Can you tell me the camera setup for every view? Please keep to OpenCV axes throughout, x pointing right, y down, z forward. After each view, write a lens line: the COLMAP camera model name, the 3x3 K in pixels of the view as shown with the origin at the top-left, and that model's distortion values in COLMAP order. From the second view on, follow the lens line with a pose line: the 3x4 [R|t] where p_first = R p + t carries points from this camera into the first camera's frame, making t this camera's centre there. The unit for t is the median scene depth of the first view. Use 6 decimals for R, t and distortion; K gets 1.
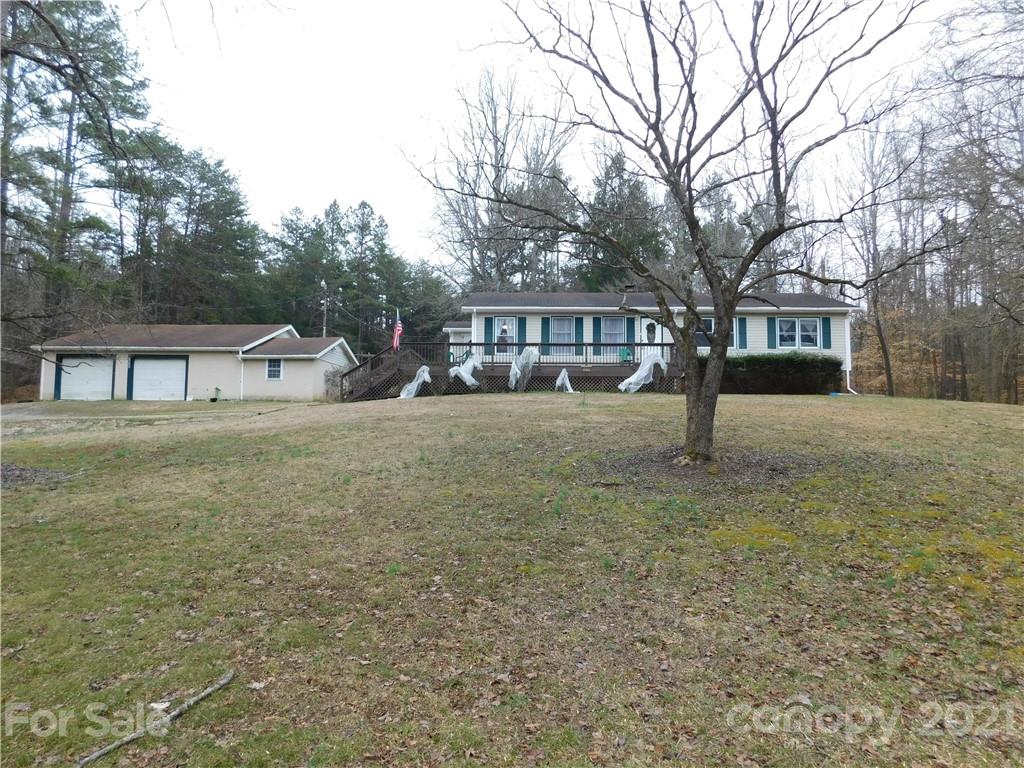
lens RADIAL K [[675.2, 0, 512.0], [0, 675.2, 384.0], [0, 0, 1]] dist [-0.049118, 0.004605]
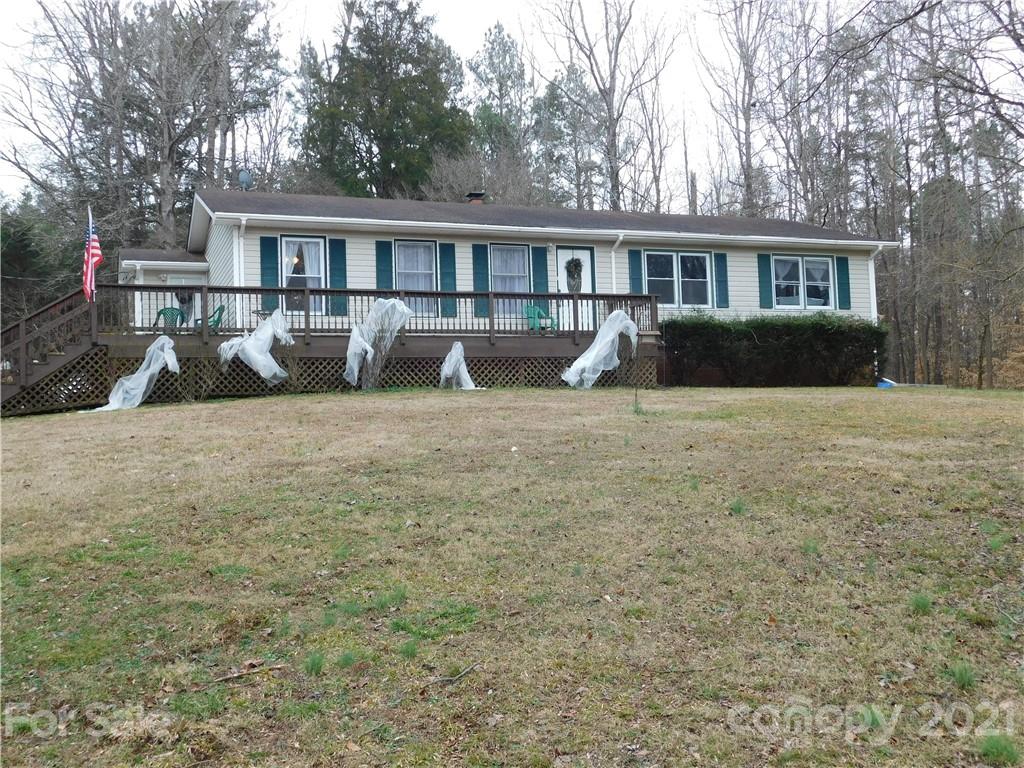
lens RADIAL K [[1054.7, 0, 512.0], [0, 1054.7, 384.0], [0, 0, 1]] dist [-0.043434, 0.004968]
pose [[0.920971, -0.016307, 0.389290, -0.169803], [0.013178, 0.999856, 0.010708, 0.000450], [-0.389409, -0.004732, 0.921053, 0.240727]]
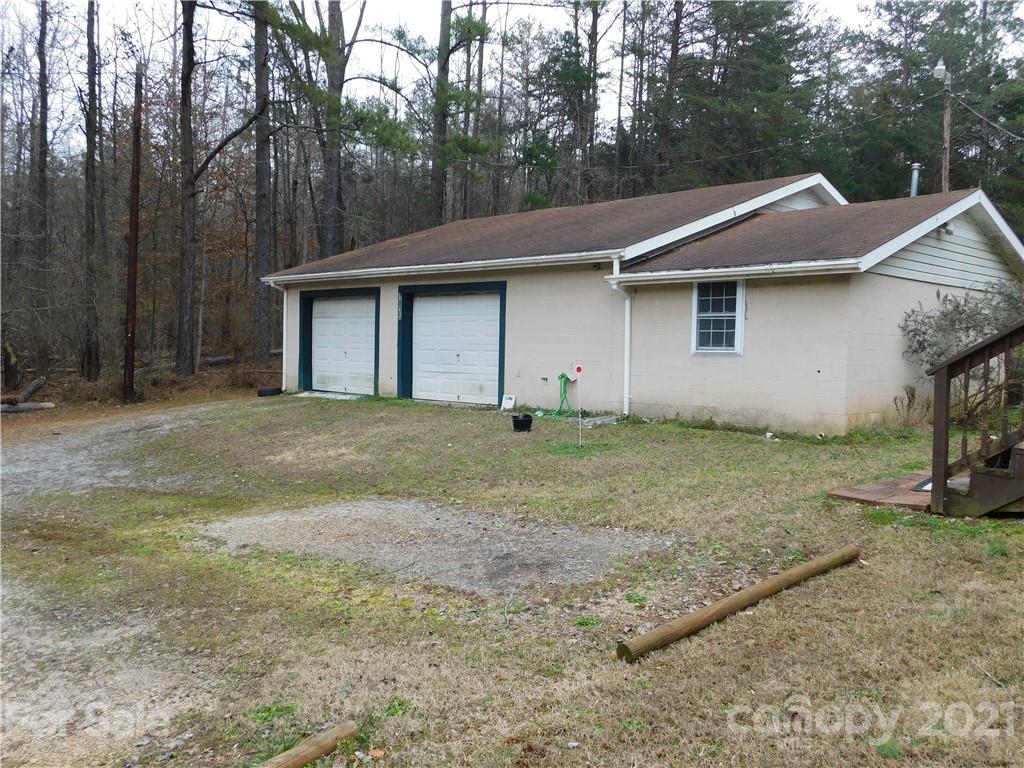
lens RADIAL K [[896.2, 0, 512.0], [0, 896.2, 384.0], [0, 0, 1]] dist [-0.007674, -0.004143]
pose [[0.728254, 0.032009, -0.684559, -0.157901], [0.035107, 0.995854, 0.083913, -0.030249], [0.684407, -0.085143, 0.724111, 0.683858]]
